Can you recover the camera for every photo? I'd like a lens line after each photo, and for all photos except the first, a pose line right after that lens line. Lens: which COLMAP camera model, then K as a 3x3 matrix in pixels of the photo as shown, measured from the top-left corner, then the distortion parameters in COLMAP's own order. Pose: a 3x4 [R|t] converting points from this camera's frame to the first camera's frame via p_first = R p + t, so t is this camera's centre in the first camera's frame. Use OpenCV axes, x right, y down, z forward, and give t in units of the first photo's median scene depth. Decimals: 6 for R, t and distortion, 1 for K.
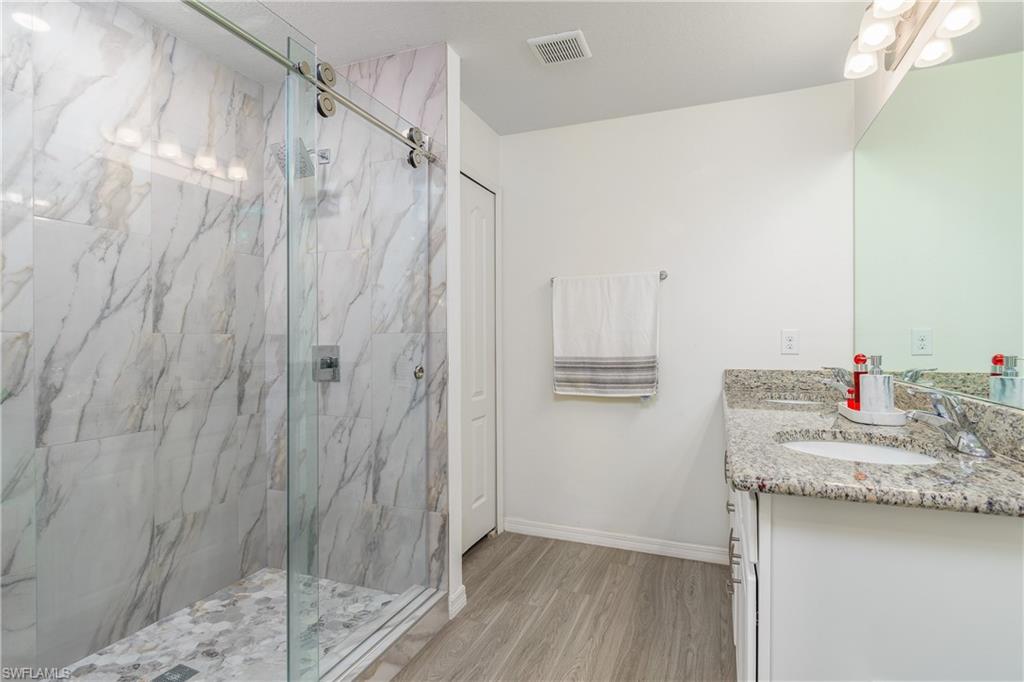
lens RADIAL K [[513.8, 0, 506.8], [0, 513.8, 341.7], [0, 0, 1]] dist [0.000861, -0.000210]
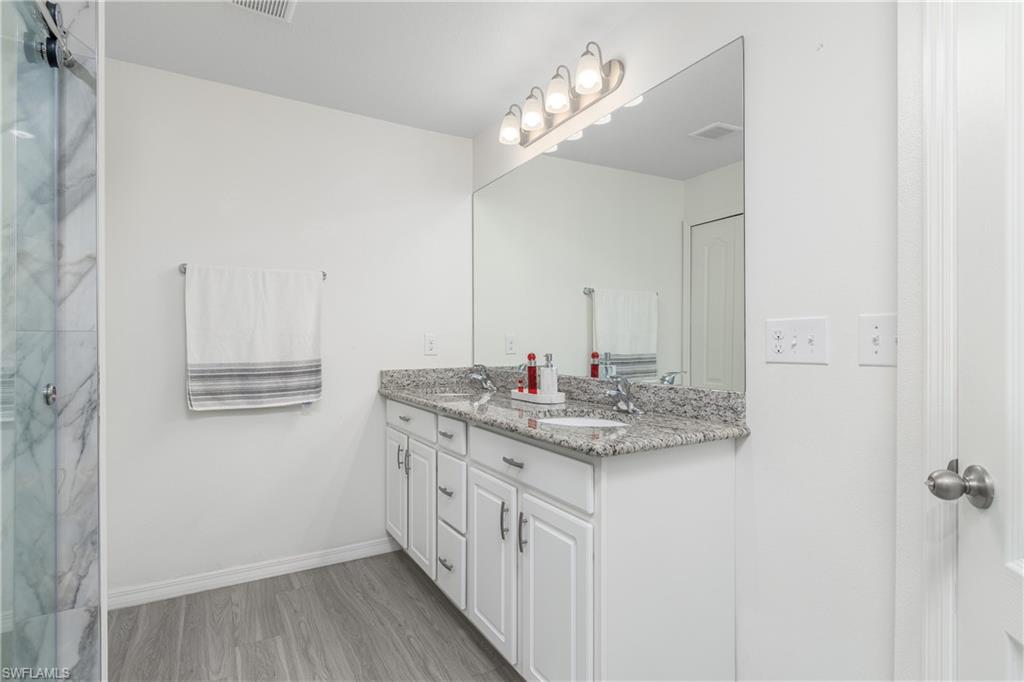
lens RADIAL K [[513.8, 0, 506.8], [0, 513.8, 341.7], [0, 0, 1]] dist [0.000861, -0.000210]
pose [[0.611801, 0.002460, 0.791008, -0.266173], [0.002994, 0.999981, -0.005425, 0.000785], [-0.791006, 0.005687, 0.611782, 0.144693]]
